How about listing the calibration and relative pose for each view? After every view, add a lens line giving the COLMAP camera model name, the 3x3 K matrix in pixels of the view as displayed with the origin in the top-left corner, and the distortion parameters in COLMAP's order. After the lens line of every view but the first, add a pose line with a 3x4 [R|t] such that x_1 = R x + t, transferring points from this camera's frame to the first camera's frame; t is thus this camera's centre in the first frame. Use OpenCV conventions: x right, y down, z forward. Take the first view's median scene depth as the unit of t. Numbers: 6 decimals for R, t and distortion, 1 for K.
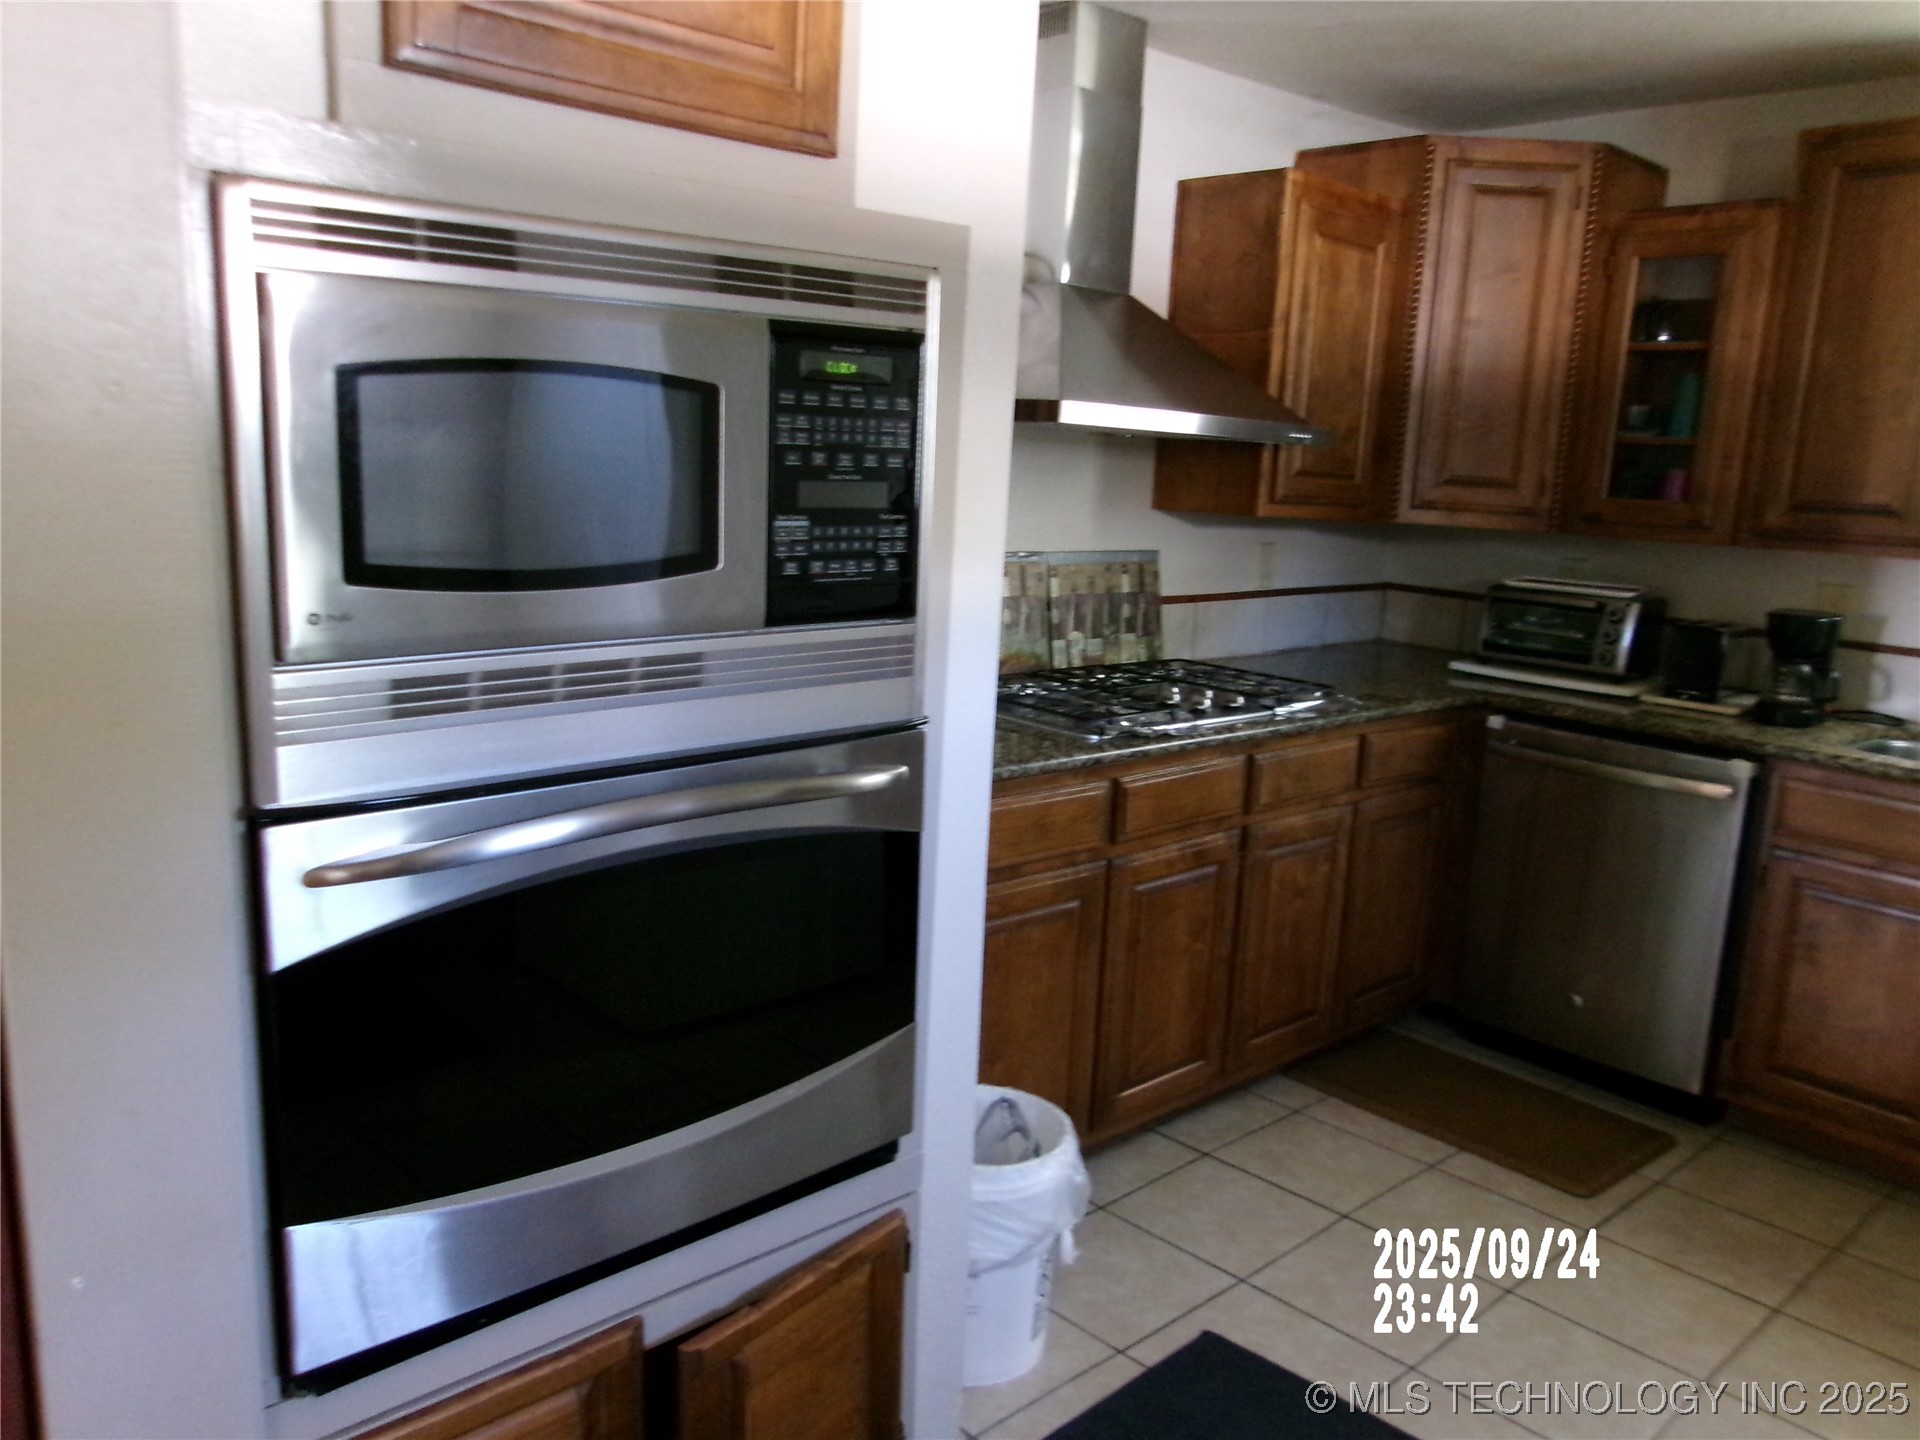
lens RADIAL K [[1484.6, 0, 951.6], [0, 1484.6, 715.8], [0, 0, 1]] dist [-0.049937, 0.080781]
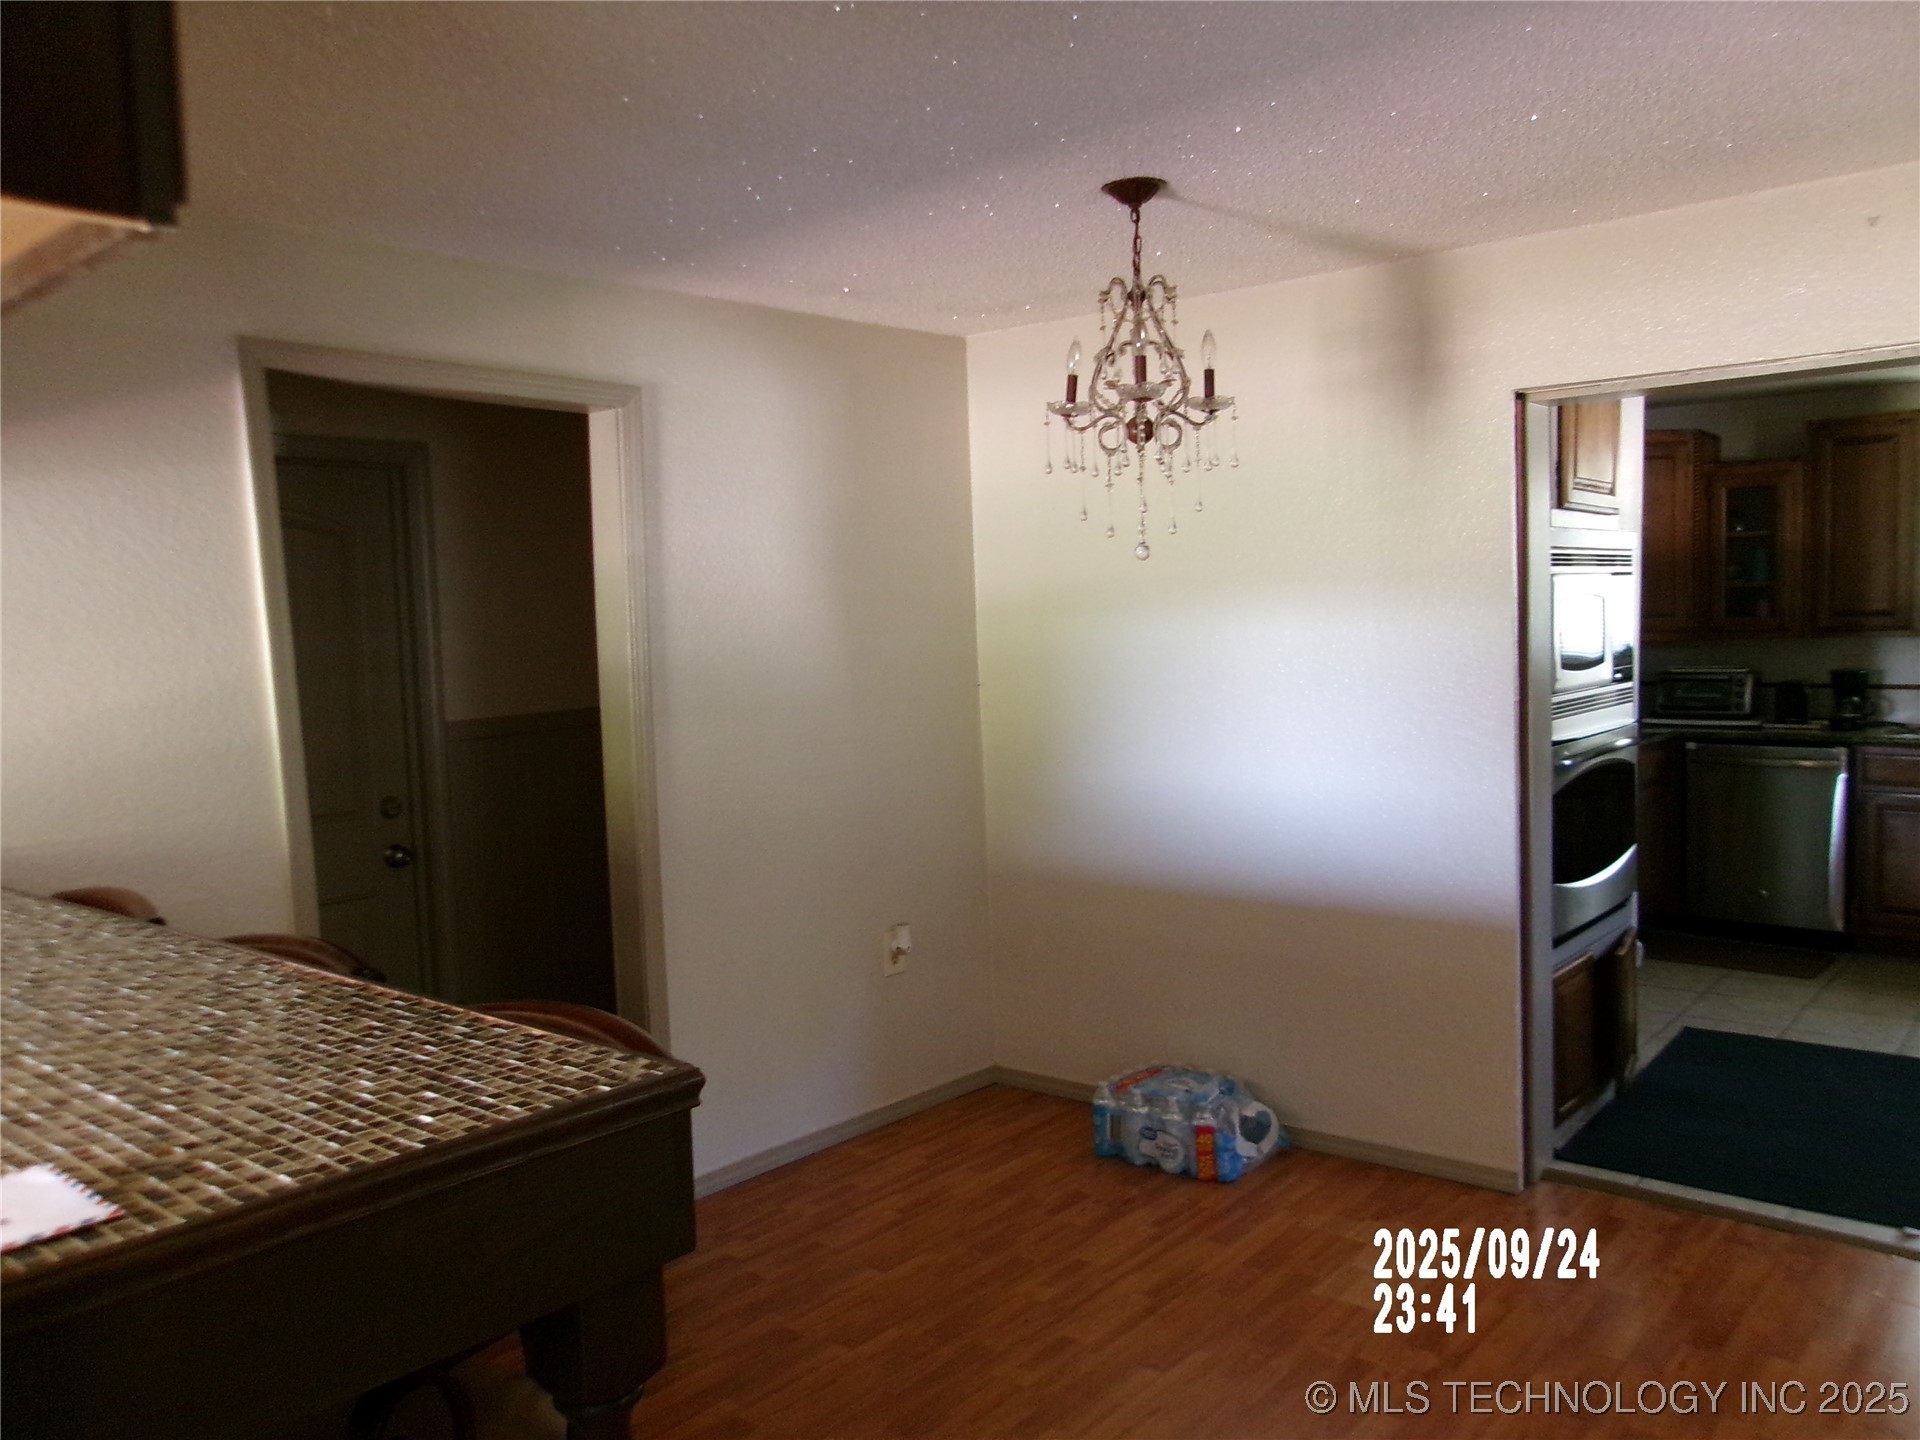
lens RADIAL K [[1484.6, 0, 951.6], [0, 1484.6, 715.8], [0, 0, 1]] dist [-0.049937, 0.080781]
pose [[0.990313, -0.085240, 0.109612, -0.735821], [0.097729, 0.988647, -0.114130, 0.087239], [-0.098639, 0.123736, 0.987400, -0.703021]]
